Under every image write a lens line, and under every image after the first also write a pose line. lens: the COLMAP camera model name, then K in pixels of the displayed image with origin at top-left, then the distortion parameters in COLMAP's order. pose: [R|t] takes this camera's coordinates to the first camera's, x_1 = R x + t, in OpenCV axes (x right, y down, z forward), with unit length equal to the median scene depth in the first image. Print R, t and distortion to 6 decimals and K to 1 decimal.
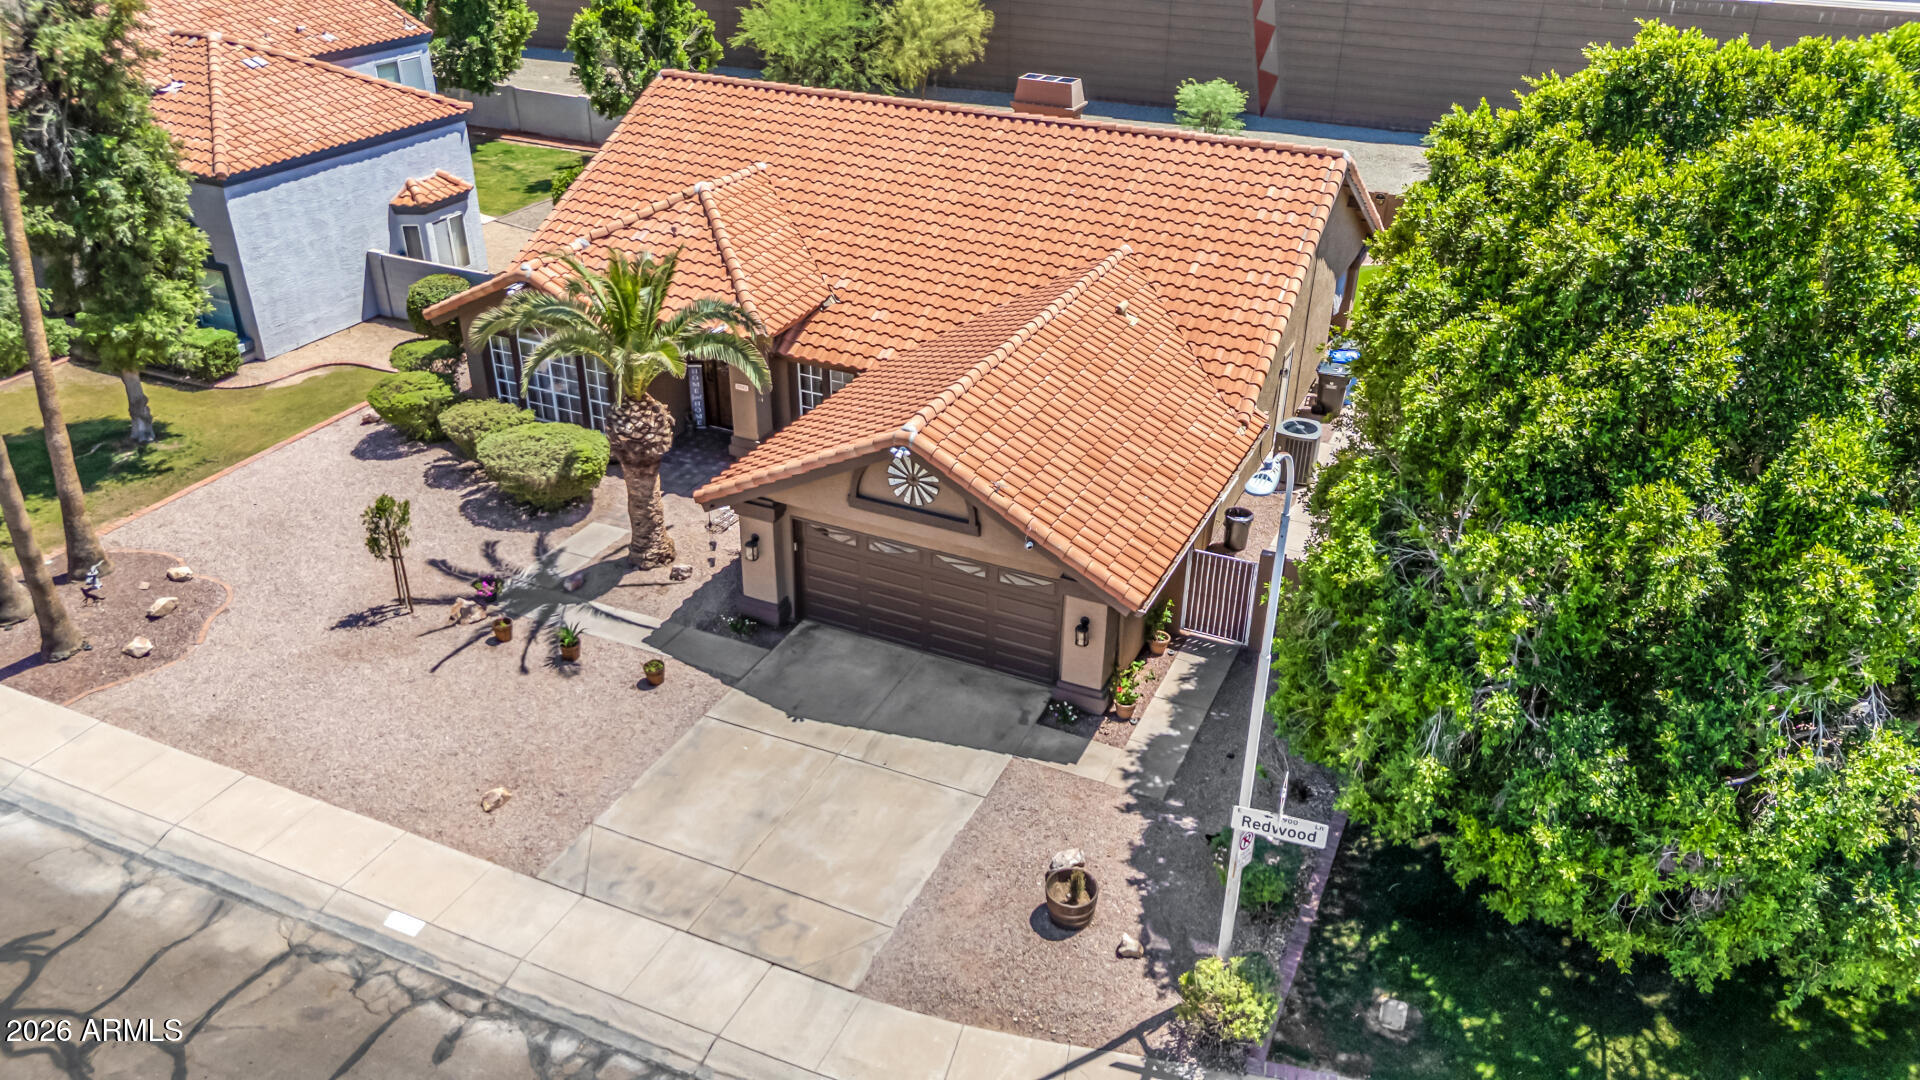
lens RADIAL K [[1406.6, 0, 966.5], [0, 1406.6, 546.9], [0, 0, 1]] dist [0.077506, -0.094557]
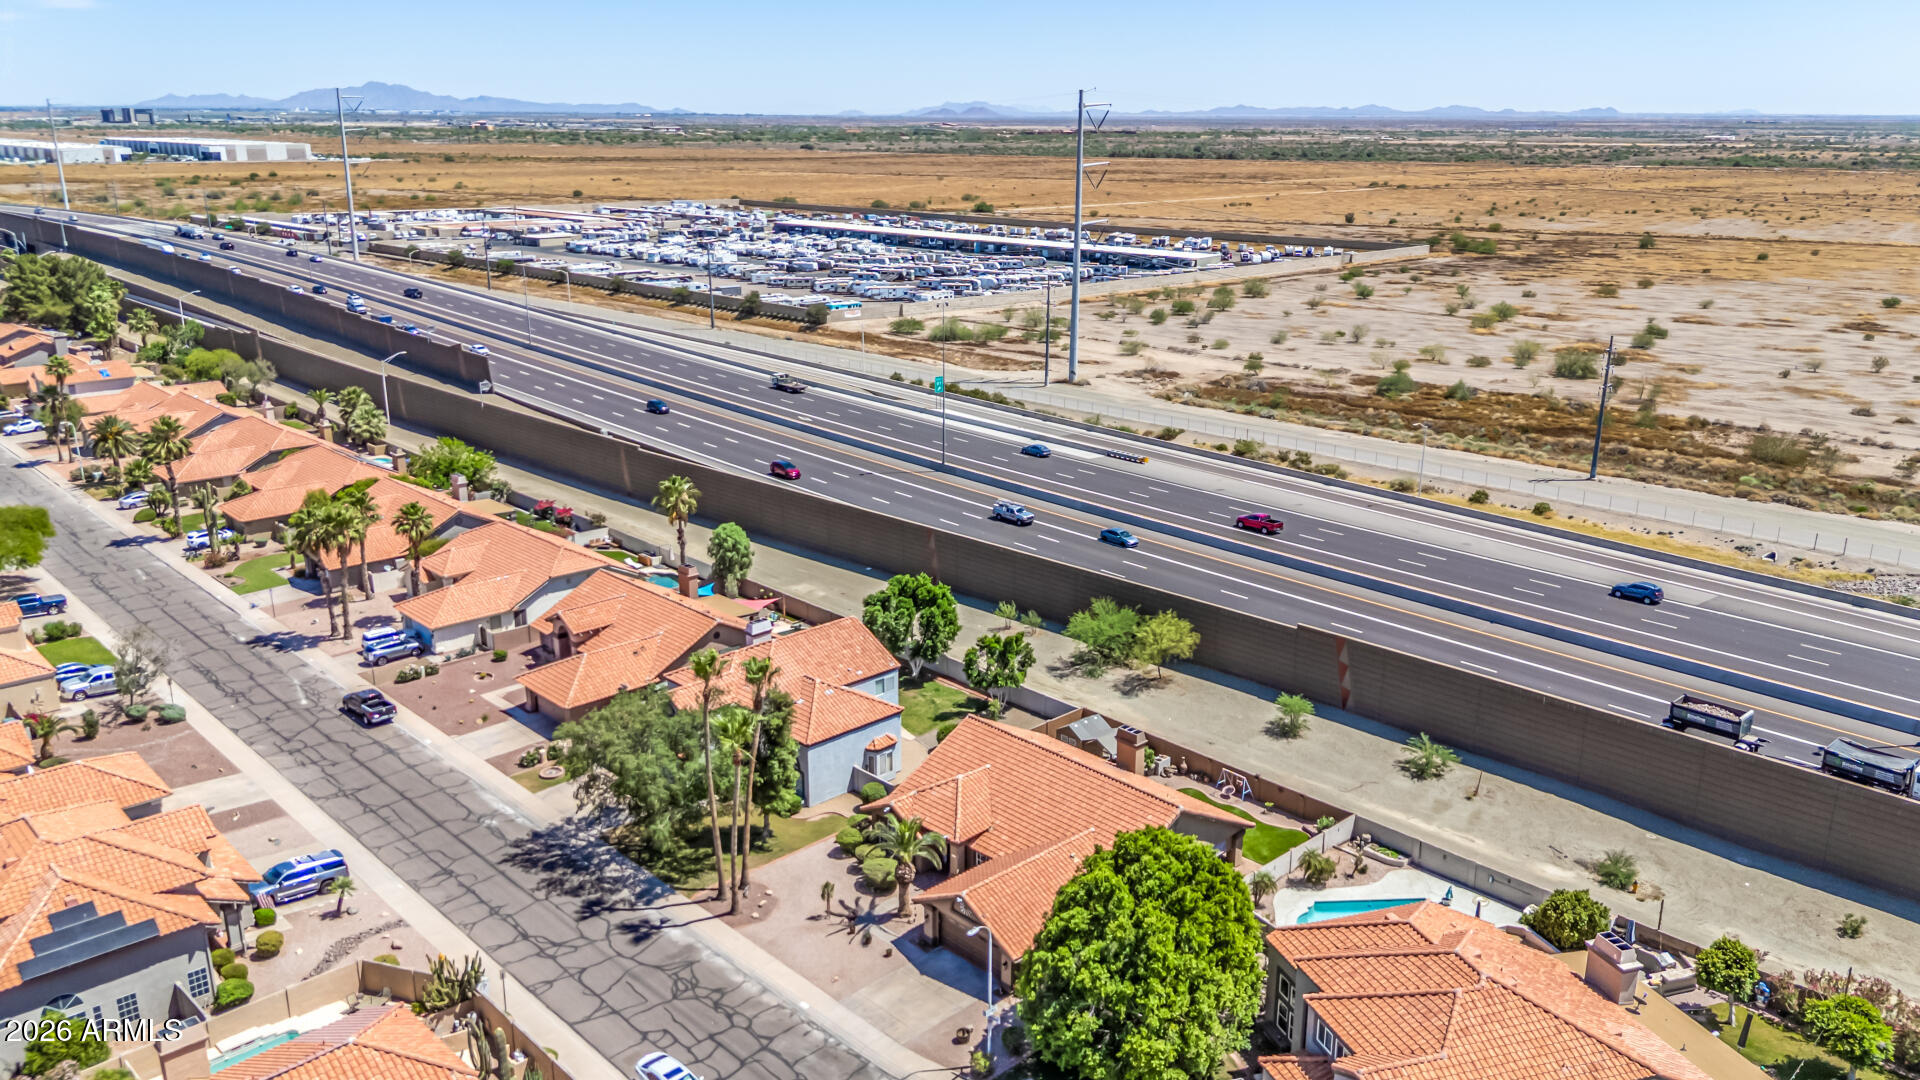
lens RADIAL K [[1397.7, 0, 992.3], [0, 1397.7, 546.6], [0, 0, 1]] dist [0.098809, -0.090115]
pose [[0.933750, 0.098179, -0.344197, 0.978546], [-0.171708, 0.966634, -0.190090, -0.227927], [0.314050, 0.236598, 0.919453, -2.035976]]
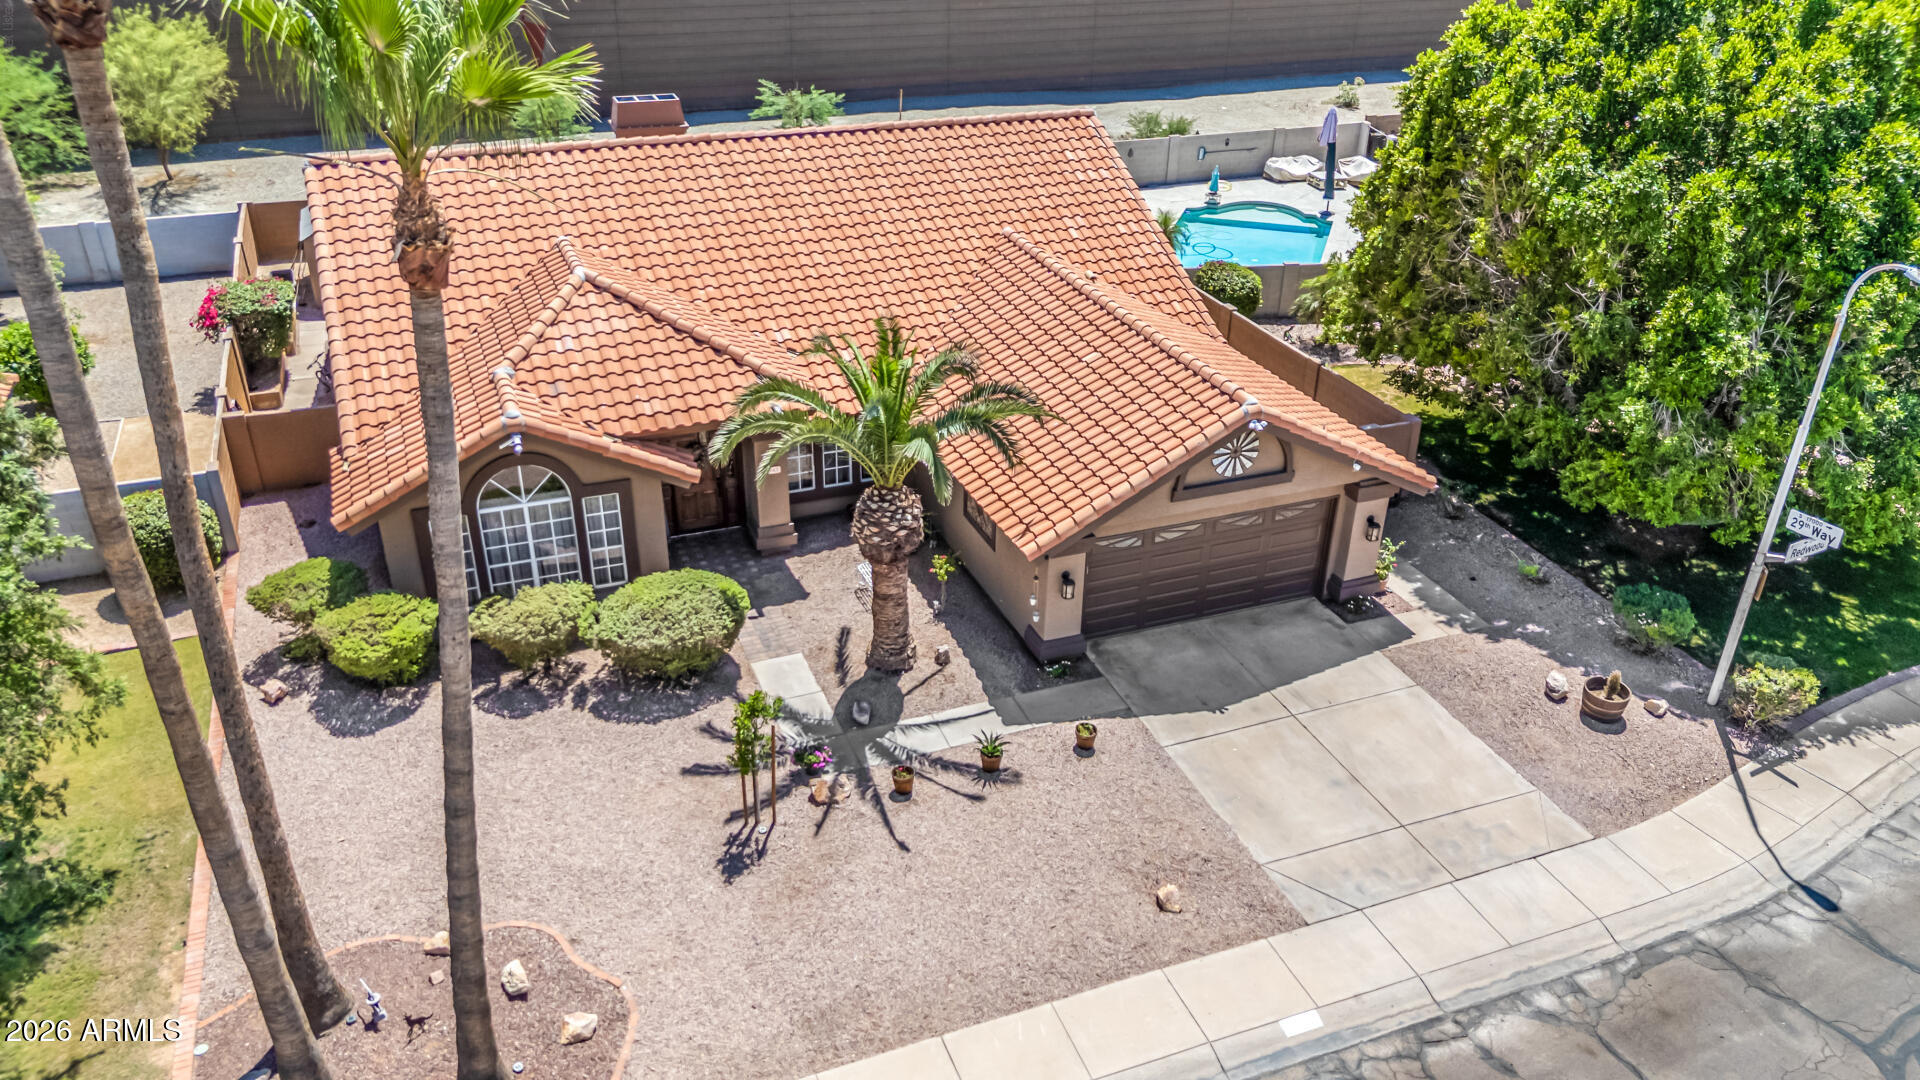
lens RADIAL K [[1406.6, 0, 966.5], [0, 1406.6, 546.9], [0, 0, 1]] dist [0.077506, -0.094557]
pose [[0.690164, -0.352254, 0.632132, -0.784070], [0.344468, 0.928133, 0.141109, -0.180582], [-0.636408, 0.120360, 0.761904, 0.293045]]
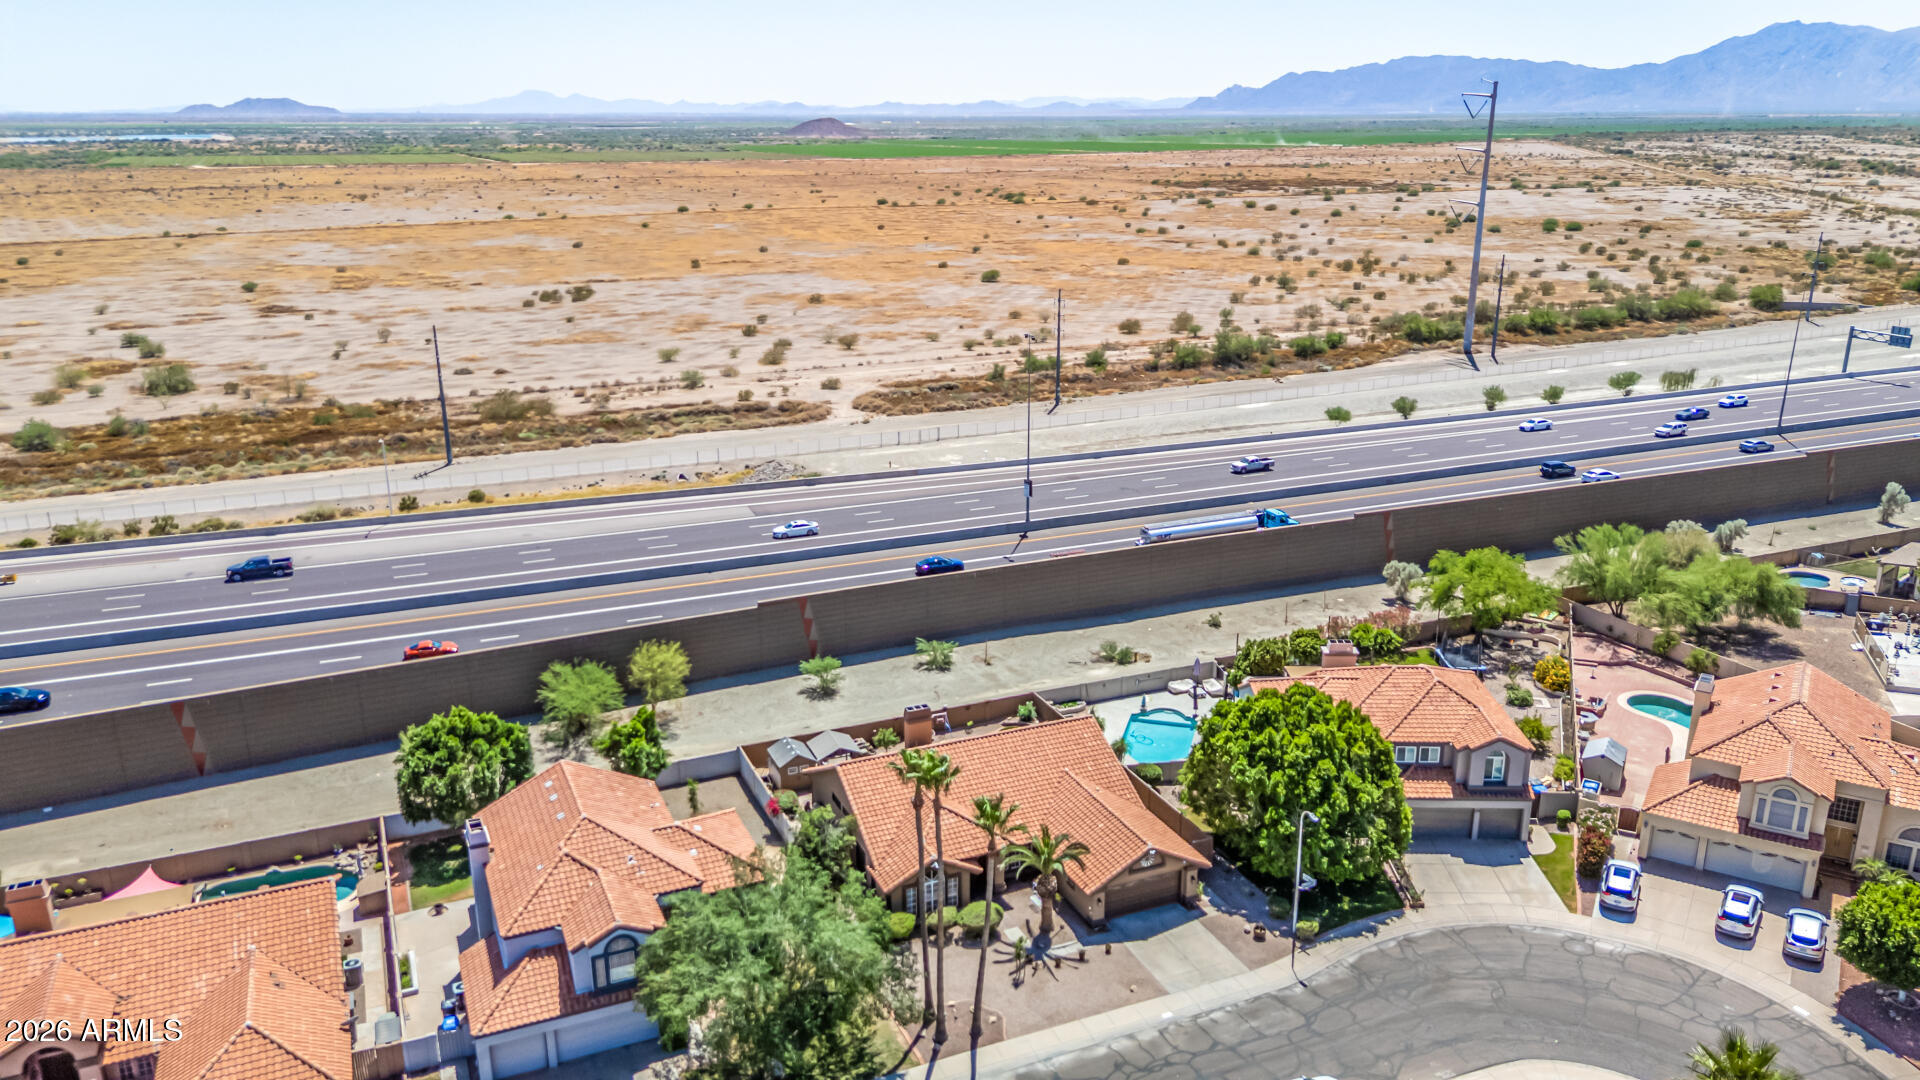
lens RADIAL K [[1372.6, 0, 960.0], [0, 1372.6, 540.0], [0, 0, 1]] dist [0.089165, -0.118248]
pose [[0.671102, -0.232591, 0.703934, -2.349910], [0.376871, 0.924704, -0.053757, -0.702926], [-0.638428, 0.301369, 0.708228, -1.265645]]
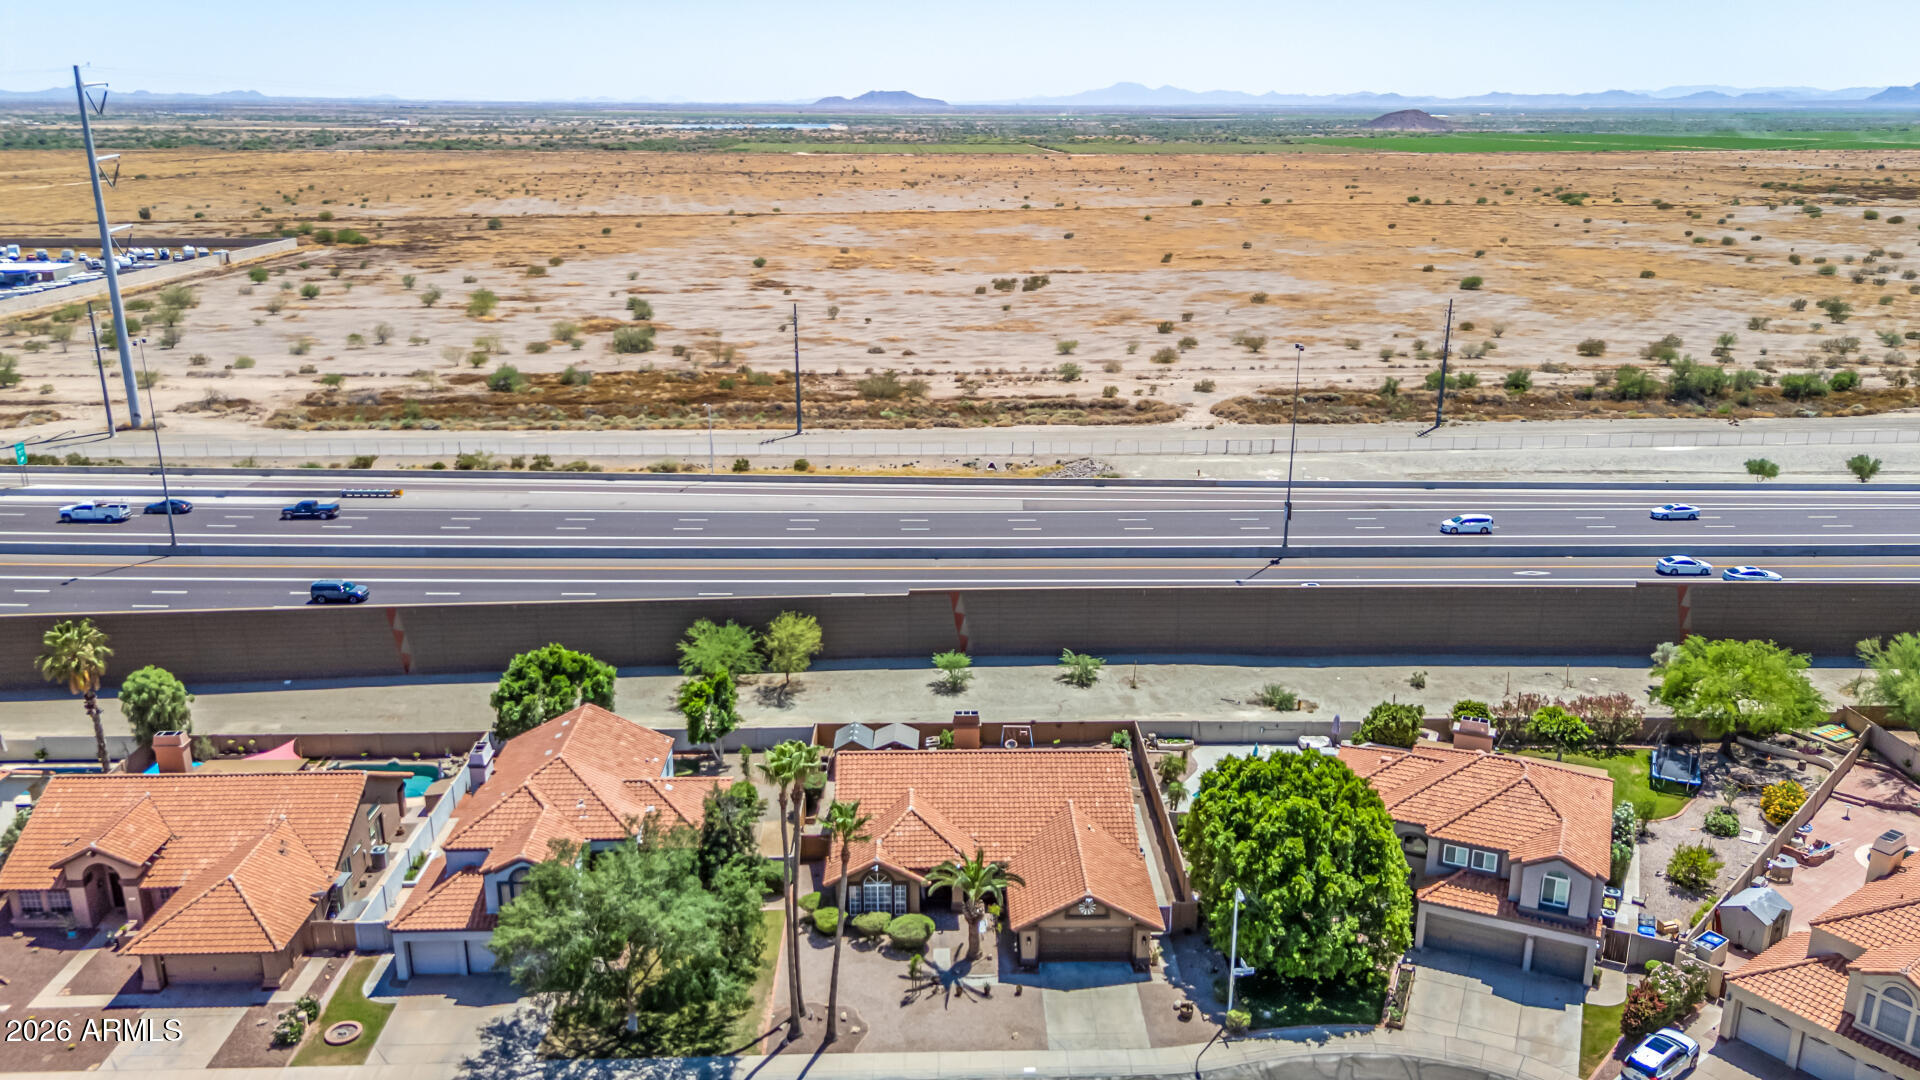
lens RADIAL K [[1406.6, 0, 966.5], [0, 1406.6, 546.9], [0, 0, 1]] dist [0.077506, -0.094557]
pose [[0.898486, -0.139175, 0.416357, -1.397748], [0.223237, 0.961485, -0.160346, -0.351869], [-0.378005, 0.237015, 0.894950, -1.857136]]
